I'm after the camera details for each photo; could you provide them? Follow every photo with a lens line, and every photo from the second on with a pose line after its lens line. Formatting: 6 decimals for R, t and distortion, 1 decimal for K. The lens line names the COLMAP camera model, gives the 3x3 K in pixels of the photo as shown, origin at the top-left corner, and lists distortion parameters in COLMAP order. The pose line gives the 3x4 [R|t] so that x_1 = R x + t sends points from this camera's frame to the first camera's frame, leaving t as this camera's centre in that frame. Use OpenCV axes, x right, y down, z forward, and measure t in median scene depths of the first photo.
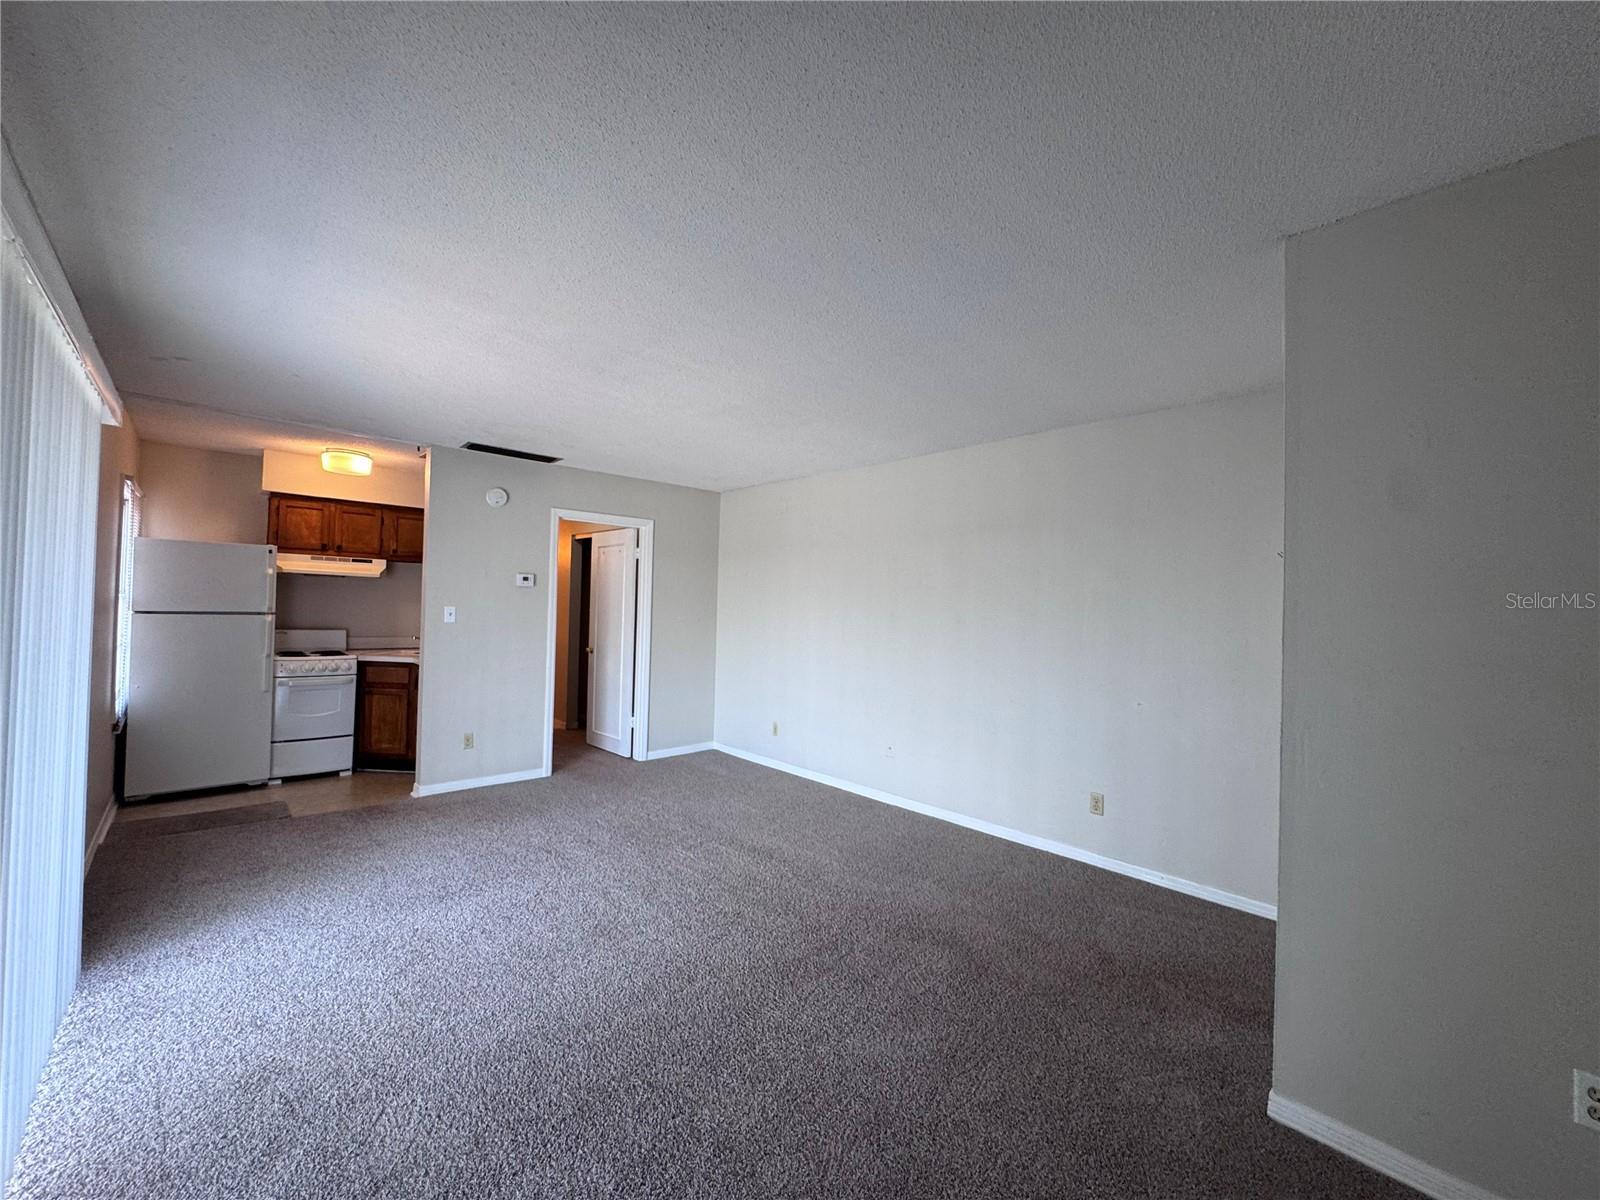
lens RADIAL K [[644.4, 0, 802.5], [0, 644.4, 596.0], [0, 0, 1]] dist [-0.005493, 0.001316]
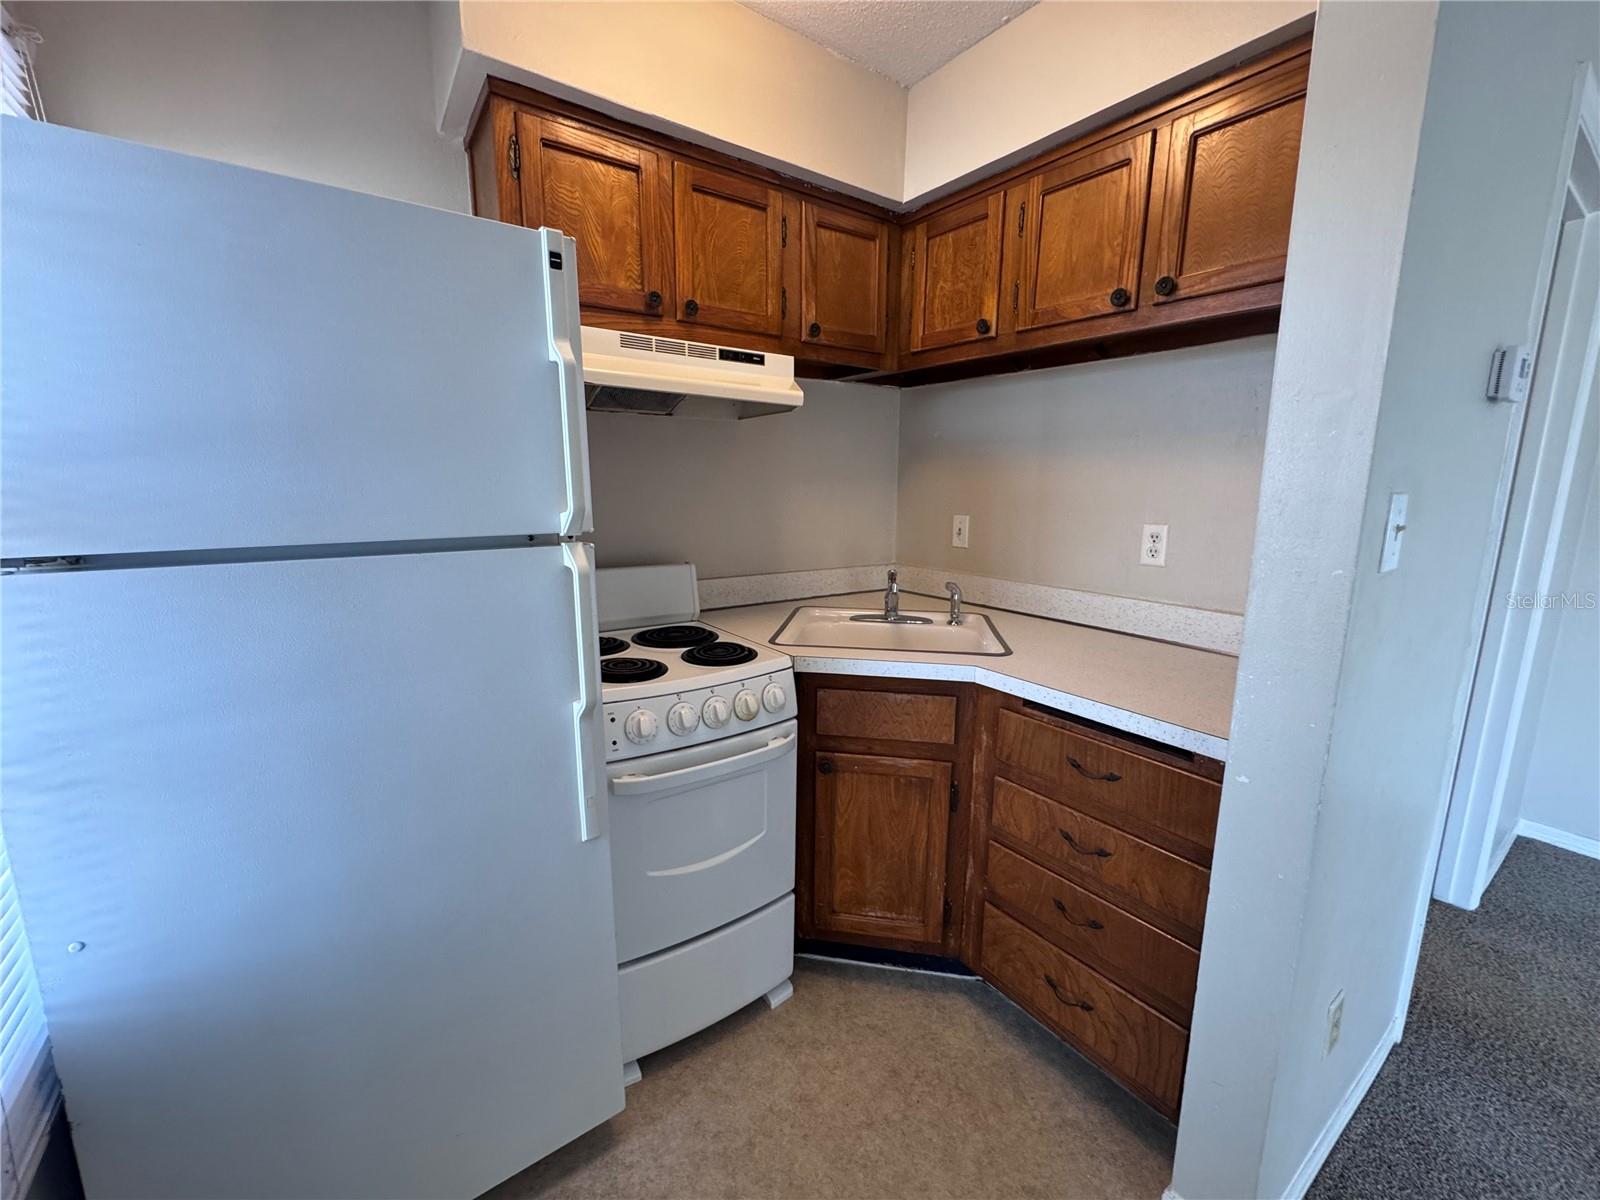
lens RADIAL K [[644.4, 0, 797.1], [0, 644.4, 597.9], [0, 0, 1]] dist [-0.005493, 0.001316]
pose [[0.988923, 0.006009, -0.148310, -0.641548], [0.022235, 0.981909, 0.188043, 0.005388], [0.146757, -0.189258, 0.970898, 0.698248]]
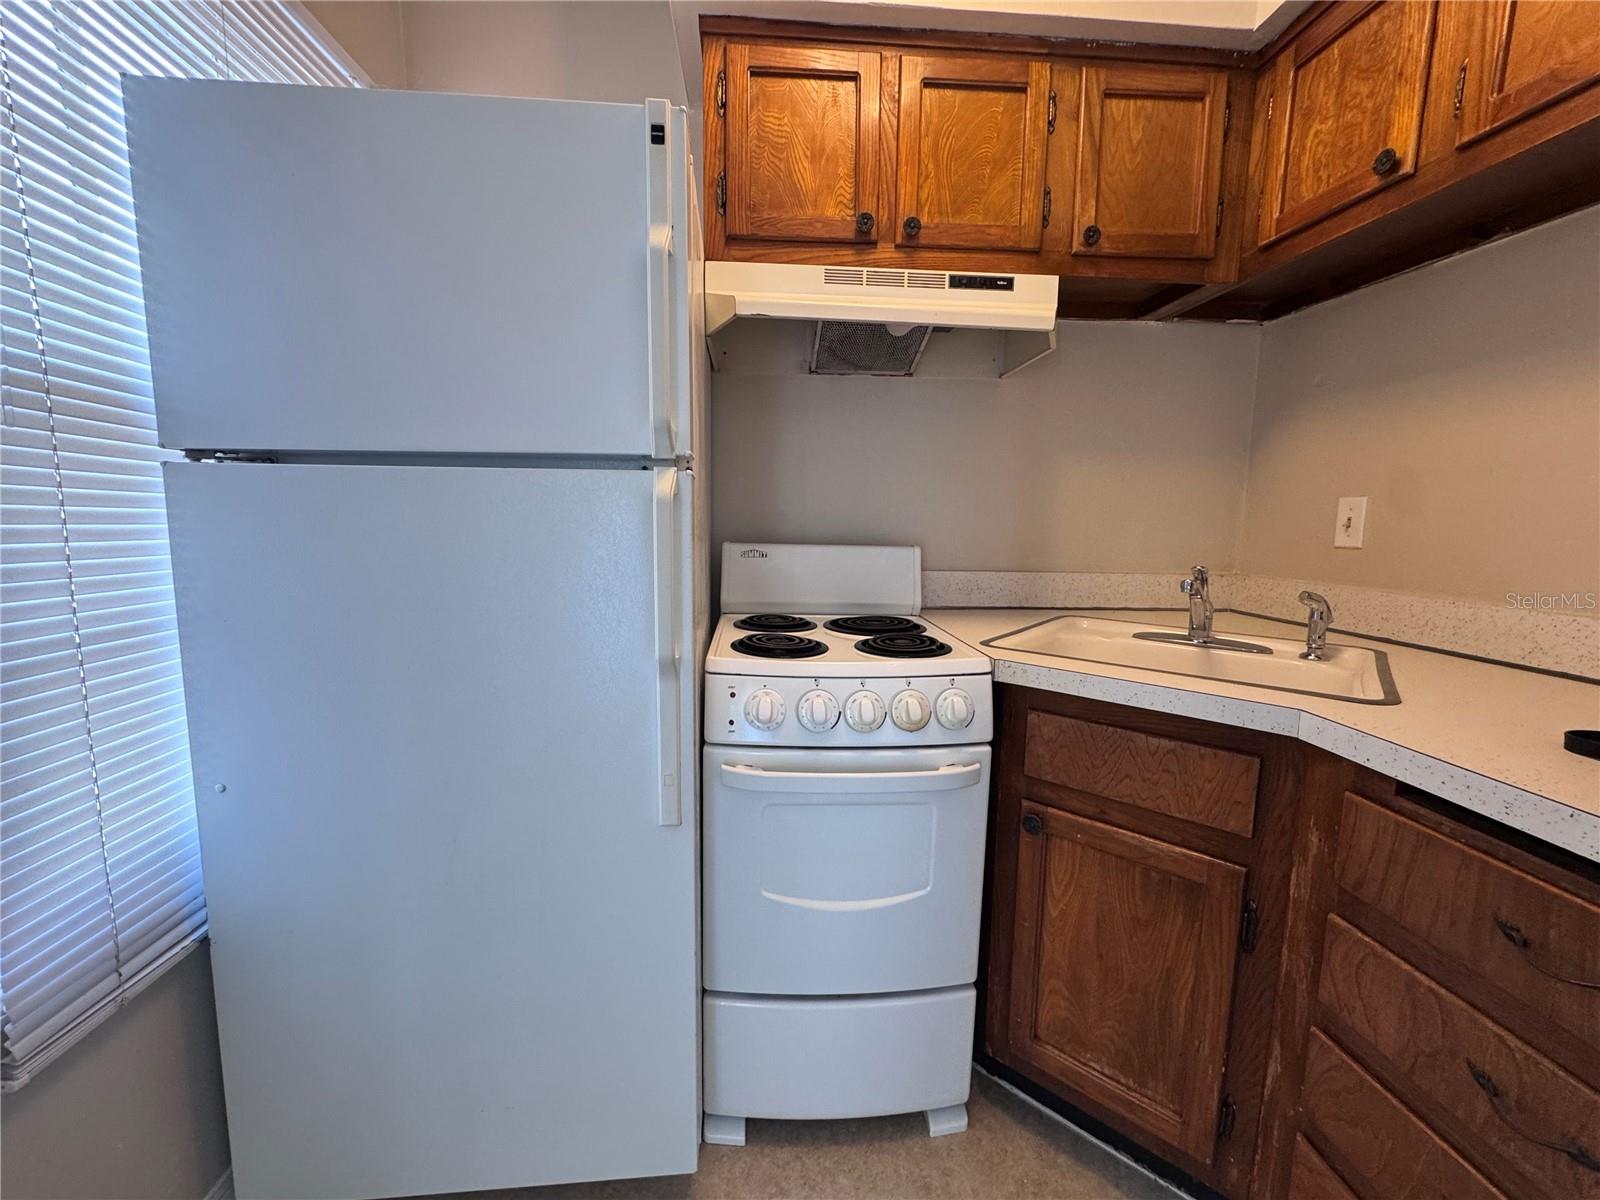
lens RADIAL K [[644.4, 0, 794.8], [0, 644.4, 597.7], [0, 0, 1]] dist [-0.005493, 0.001316]
pose [[0.766138, 0.064882, -0.639393, -0.599339], [0.017826, 0.992363, 0.122059, 0.041501], [0.642429, -0.104912, 0.759130, 0.780584]]
